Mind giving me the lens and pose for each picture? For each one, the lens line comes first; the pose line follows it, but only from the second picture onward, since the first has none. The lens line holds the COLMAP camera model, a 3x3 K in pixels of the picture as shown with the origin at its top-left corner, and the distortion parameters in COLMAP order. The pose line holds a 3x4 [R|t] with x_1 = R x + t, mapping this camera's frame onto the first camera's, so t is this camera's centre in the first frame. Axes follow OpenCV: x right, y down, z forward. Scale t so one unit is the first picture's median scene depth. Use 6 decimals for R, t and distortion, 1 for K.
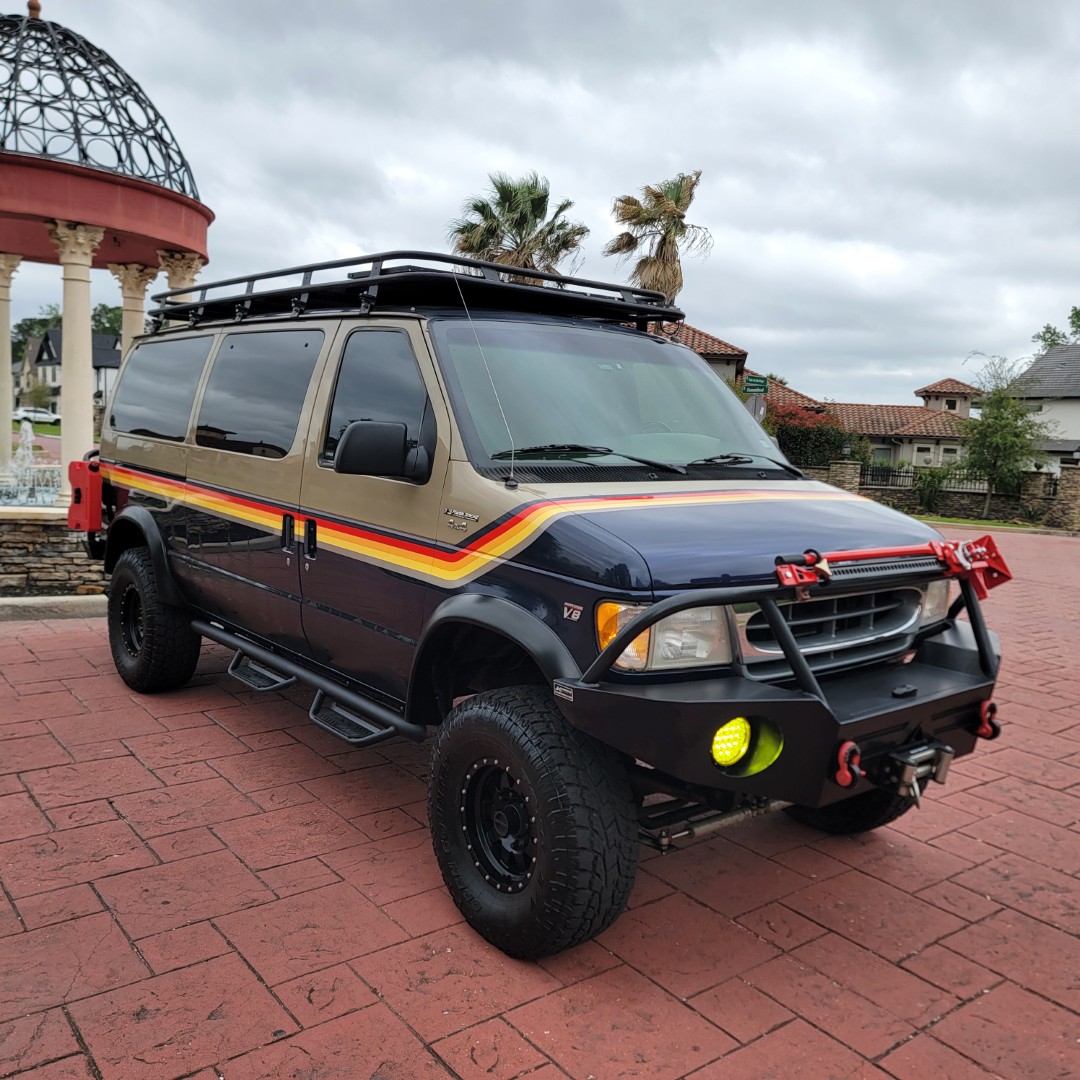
lens RADIAL K [[968.4, 0, 558.1], [0, 968.4, 541.8], [0, 0, 1]] dist [0.096190, -0.107329]
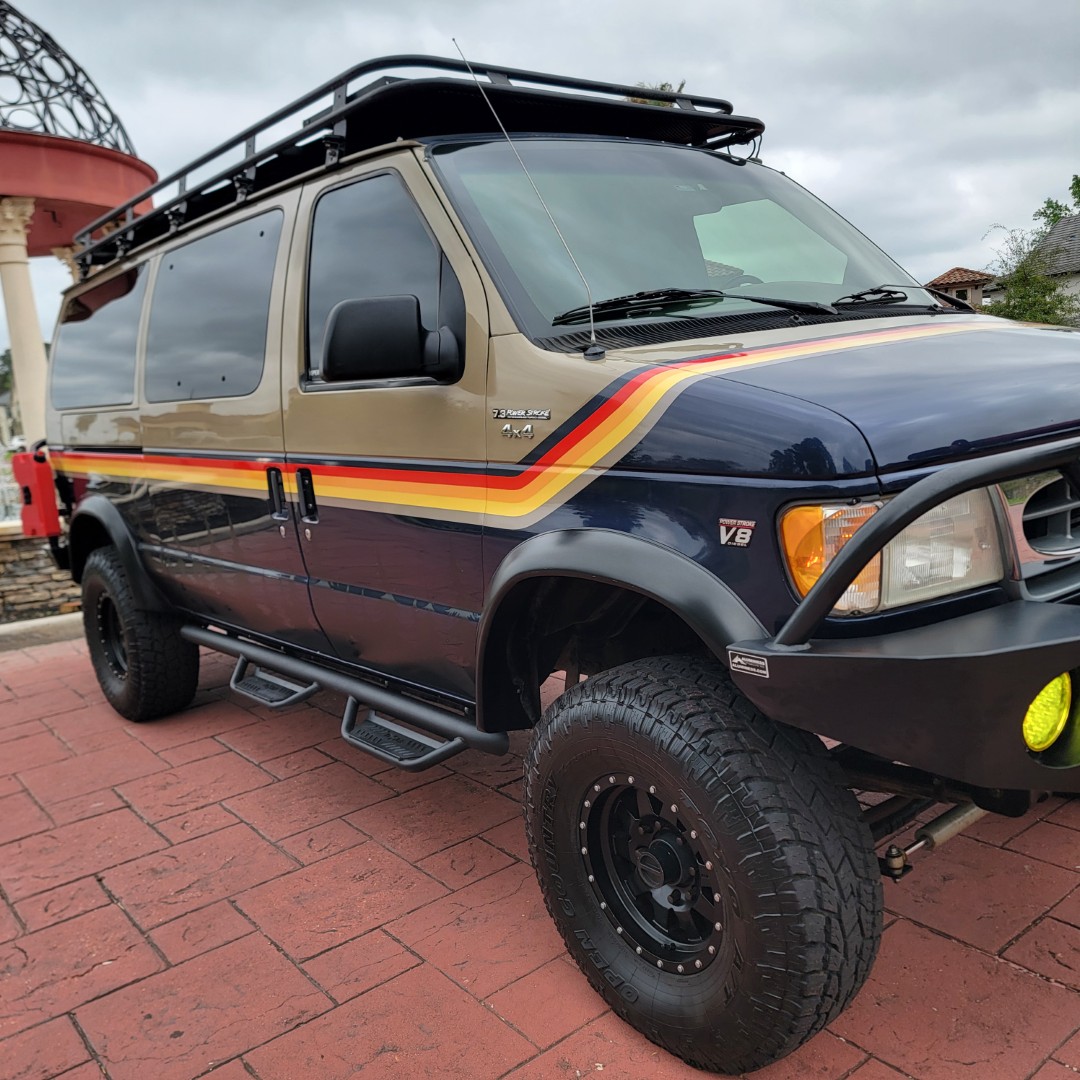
lens RADIAL K [[997.7, 0, 546.9], [0, 997.7, 551.5], [0, 0, 1]] dist [0.080920, -0.083011]
pose [[0.990127, -0.136329, -0.032615, -0.065335], [0.137882, 0.989116, 0.051364, 0.027820], [0.025258, -0.055354, 0.998147, 0.287327]]
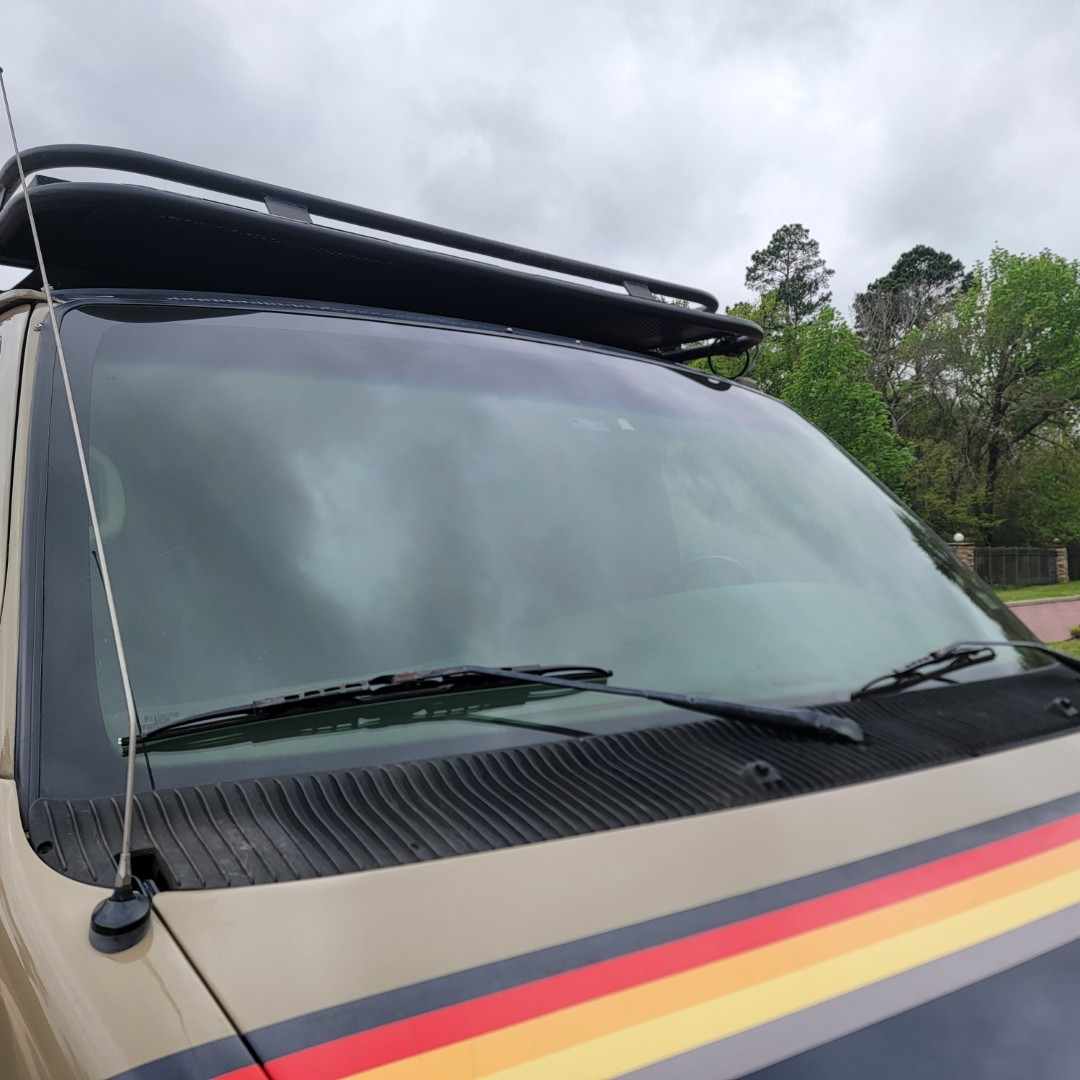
lens RADIAL K [[997.7, 0, 546.9], [0, 997.7, 551.5], [0, 0, 1]] dist [0.080920, -0.083011]
pose [[0.998356, -0.041295, -0.039751, 0.048477], [0.036386, 0.992448, -0.117145, -0.093167], [0.044289, 0.115506, 0.992319, 0.669710]]
